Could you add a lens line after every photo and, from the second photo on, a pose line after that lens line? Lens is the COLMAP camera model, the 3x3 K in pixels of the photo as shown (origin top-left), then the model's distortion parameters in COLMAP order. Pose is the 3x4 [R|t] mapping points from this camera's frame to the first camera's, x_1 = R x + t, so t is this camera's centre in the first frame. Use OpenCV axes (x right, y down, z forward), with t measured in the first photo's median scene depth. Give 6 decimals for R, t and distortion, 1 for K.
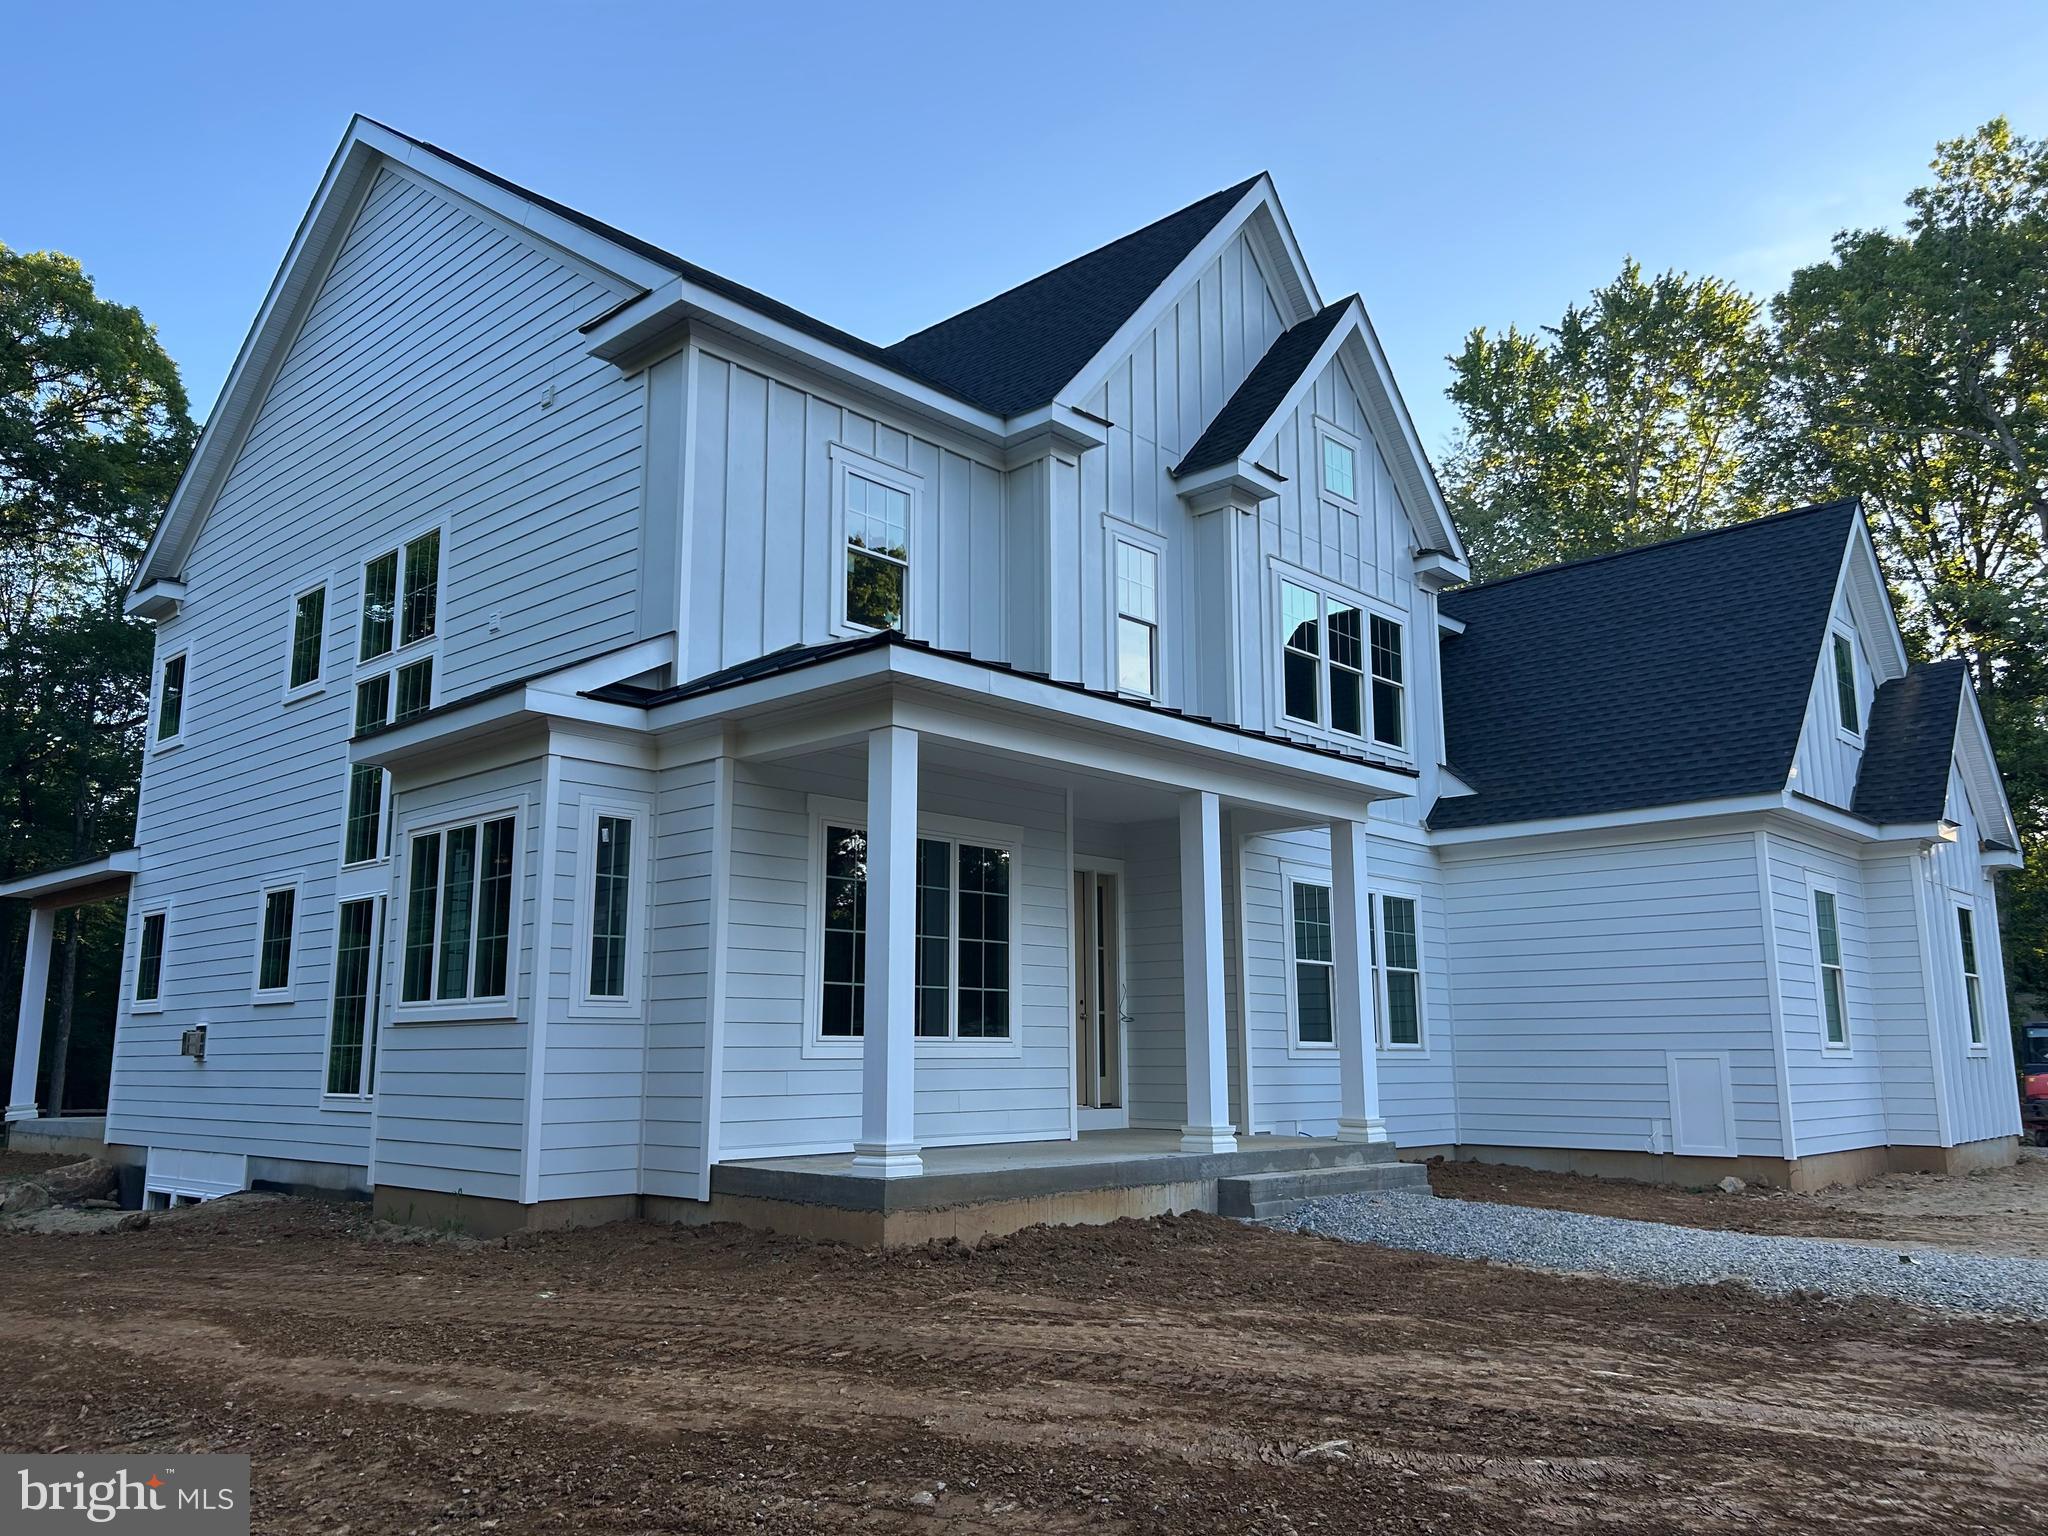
lens RADIAL K [[1553.1, 0, 1024.0], [0, 1553.1, 768.0], [0, 0, 1]] dist [0.051536, -0.061124]
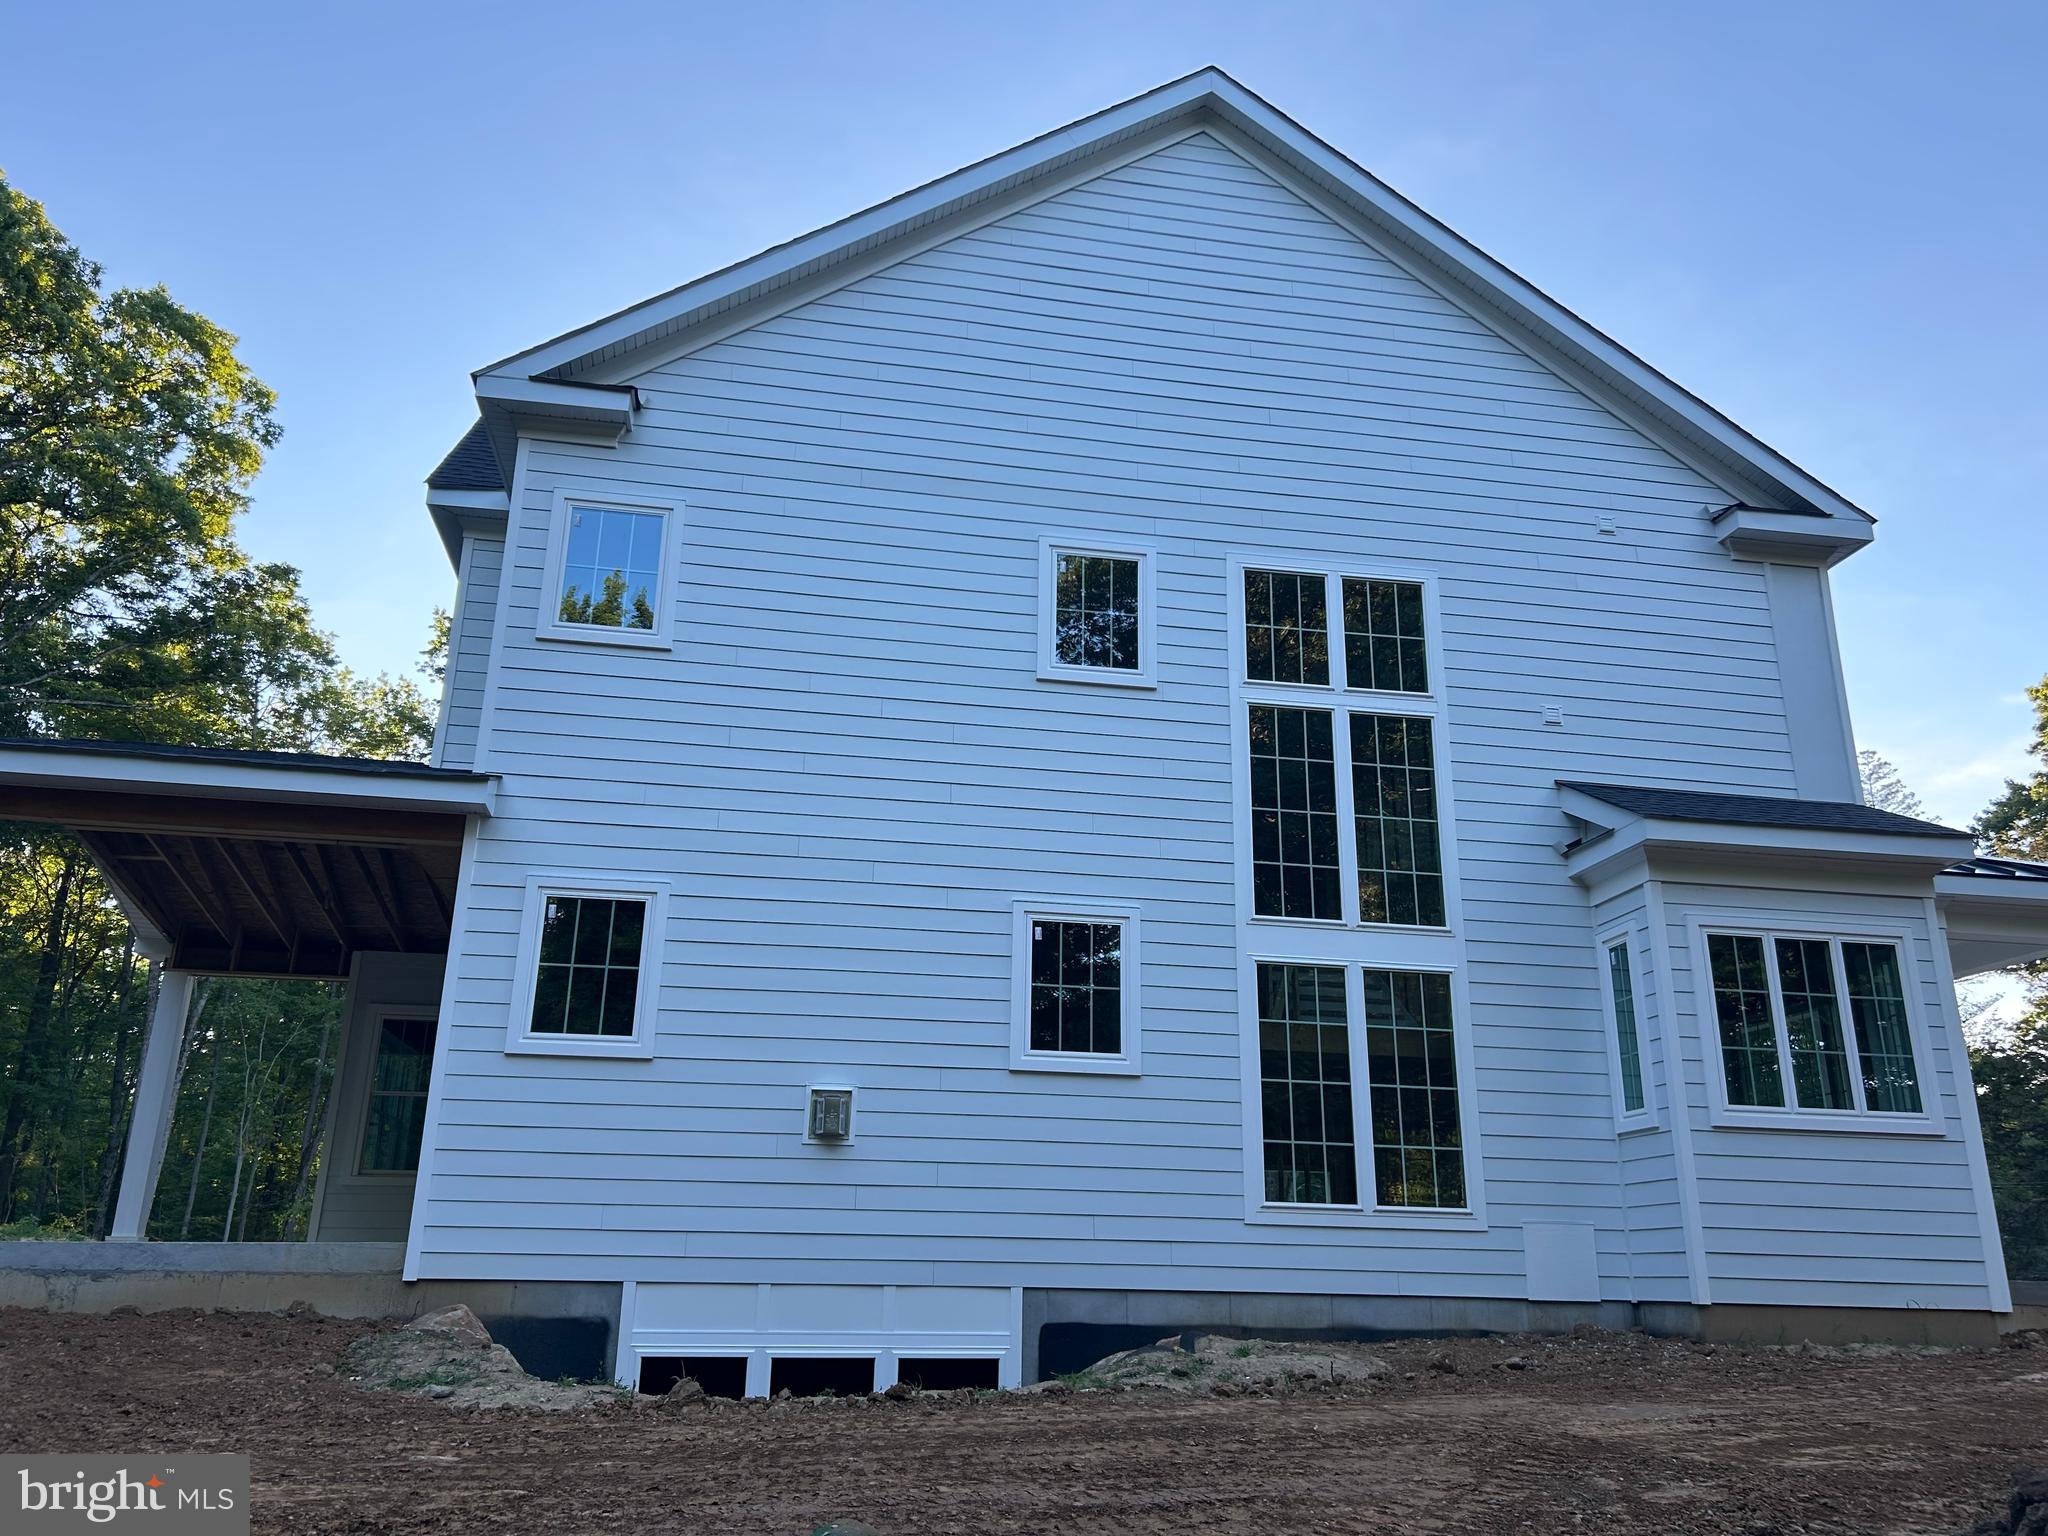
lens RADIAL K [[1553.1, 0, 1024.0], [0, 1553.1, 768.0], [0, 0, 1]] dist [0.051536, -0.061124]
pose [[0.599504, 0.273469, 0.752203, -2.518662], [-0.164865, 0.961856, -0.218293, 0.408840], [-0.783208, 0.006856, 0.621722, 1.312679]]
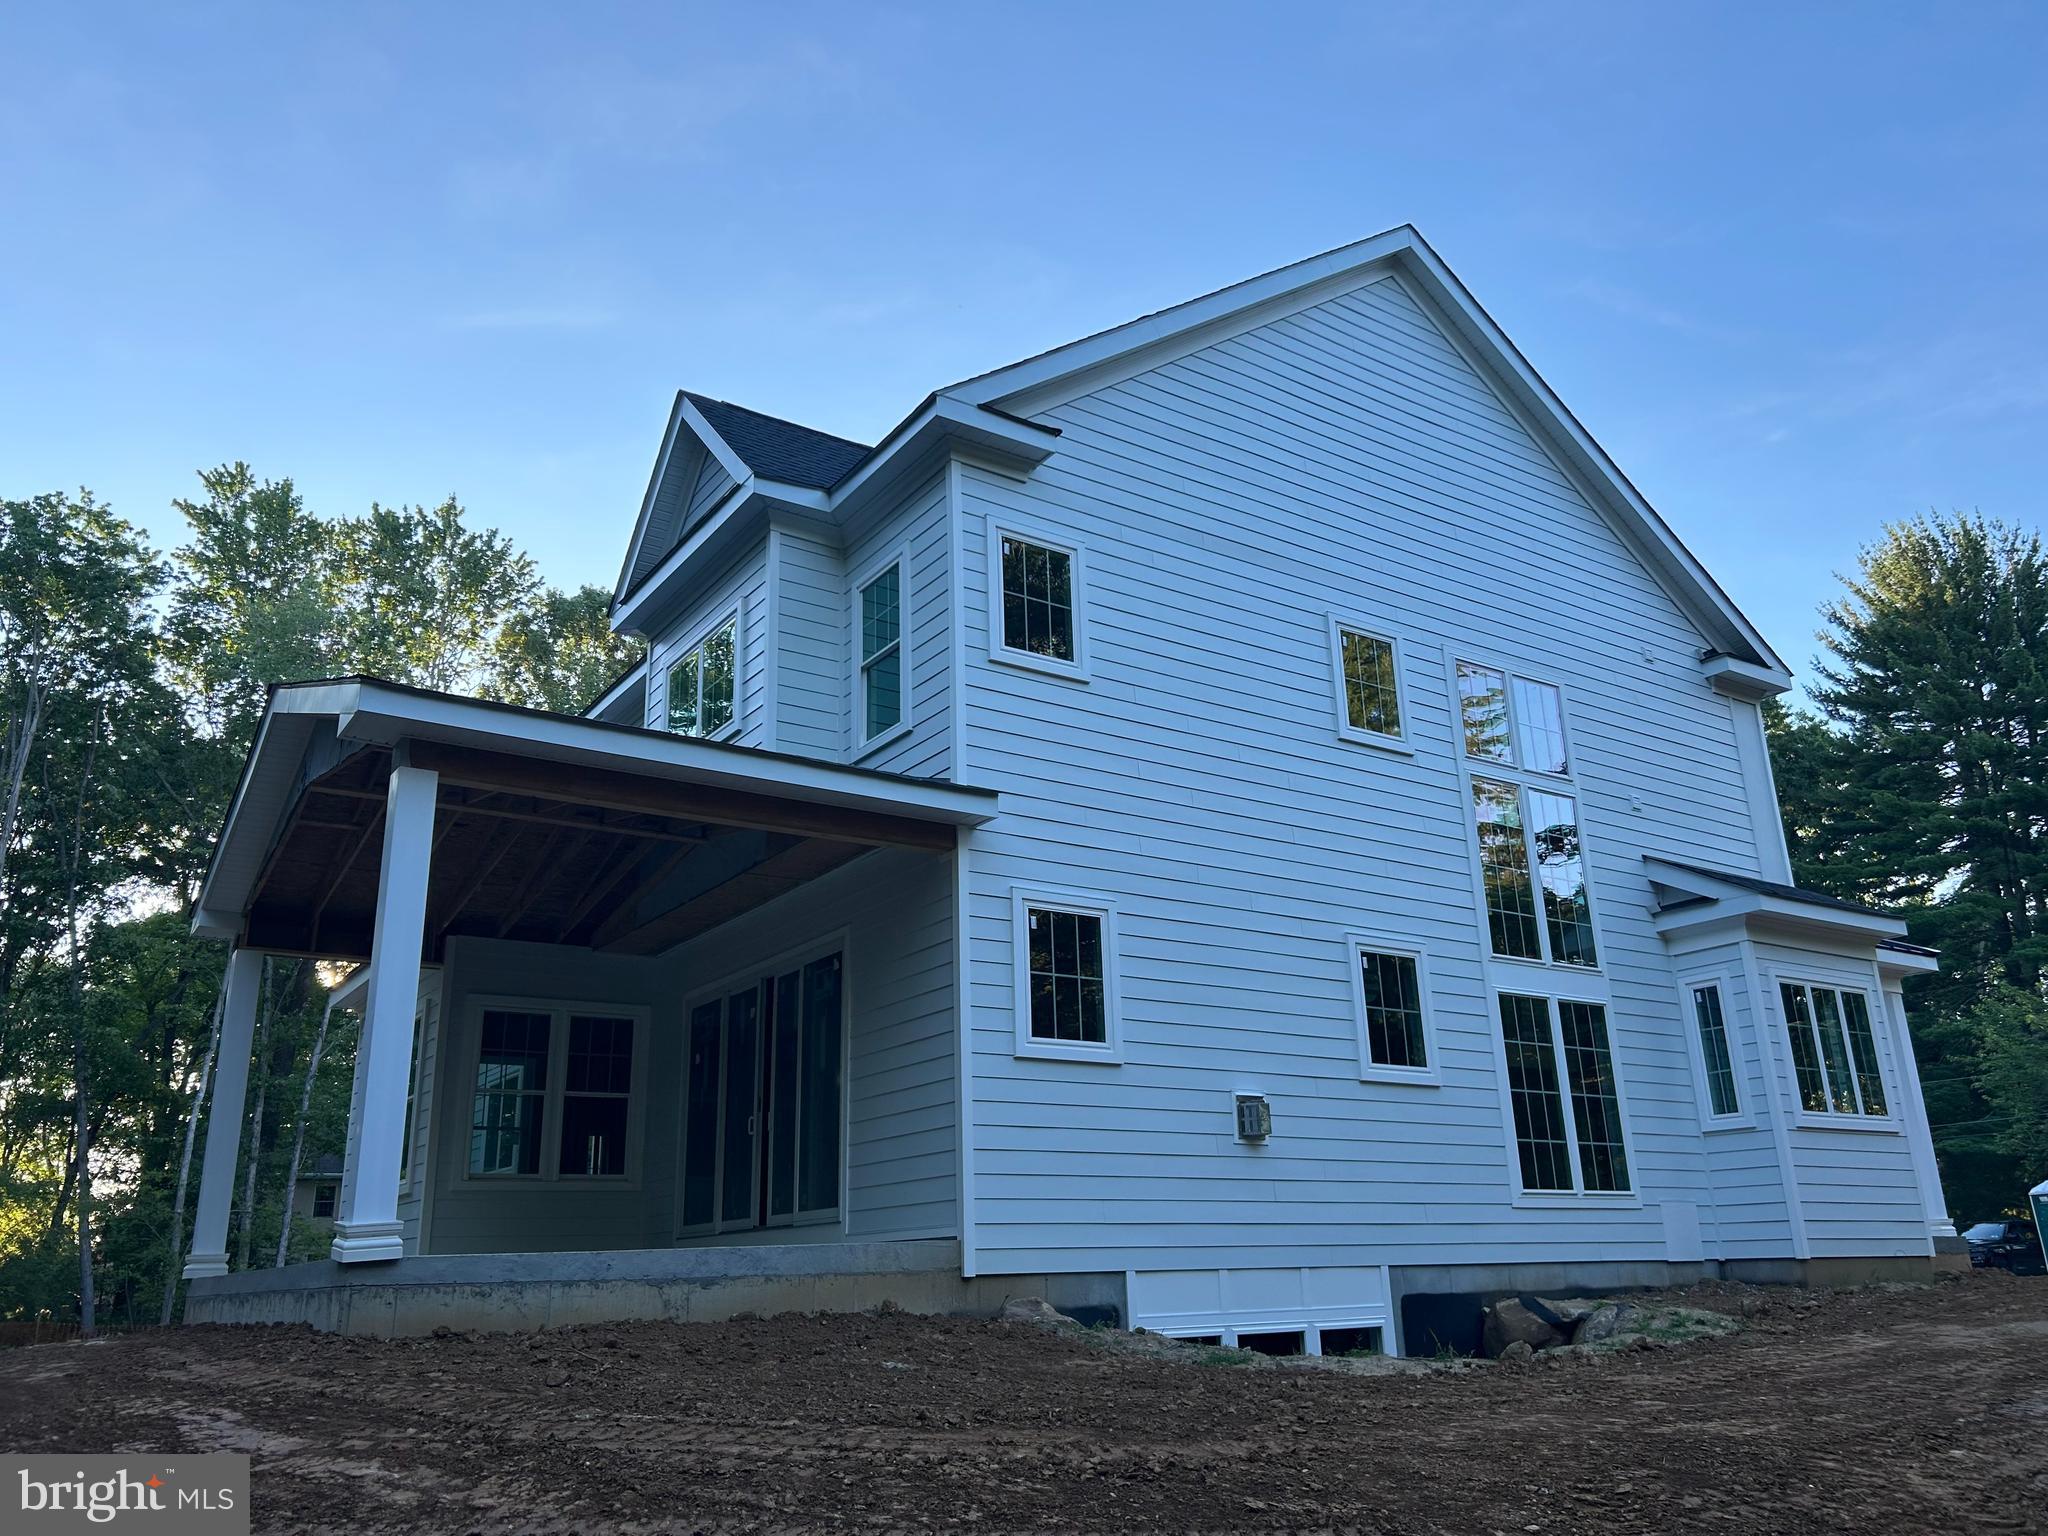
lens RADIAL K [[1553.1, 0, 1024.0], [0, 1553.1, 768.0], [0, 0, 1]] dist [0.051536, -0.061124]
pose [[0.218310, 0.311035, 0.924985, -3.197059], [-0.149340, 0.947331, -0.283303, 0.605968], [-0.964385, -0.076289, 0.253262, 2.316847]]
